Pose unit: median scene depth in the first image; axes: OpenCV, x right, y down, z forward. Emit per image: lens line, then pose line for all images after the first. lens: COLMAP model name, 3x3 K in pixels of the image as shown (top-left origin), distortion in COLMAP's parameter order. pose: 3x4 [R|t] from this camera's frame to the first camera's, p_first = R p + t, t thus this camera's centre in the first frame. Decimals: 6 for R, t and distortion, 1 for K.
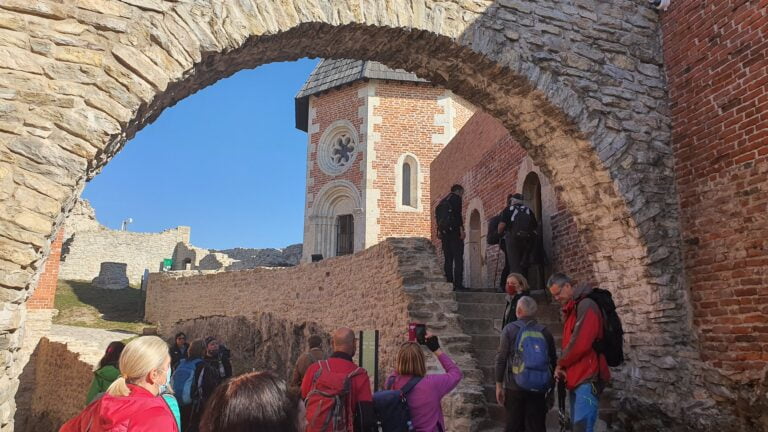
lens RADIAL K [[606.3, 0, 384.0], [0, 606.3, 216.0], [0, 0, 1]] dist [0.001105, -0.000458]
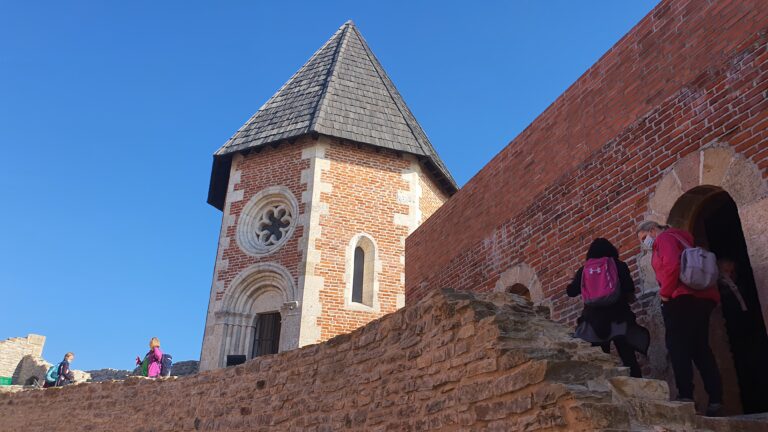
lens RADIAL K [[565.0, 0, 409.0], [0, 565.0, 230.8], [0, 0, 1]] dist [-0.050555, 0.002742]
pose [[0.969056, 0.091300, 0.229335, -0.066149], [-0.038306, 0.973449, -0.225676, 0.049250], [-0.243851, 0.209908, 0.946824, 0.311738]]
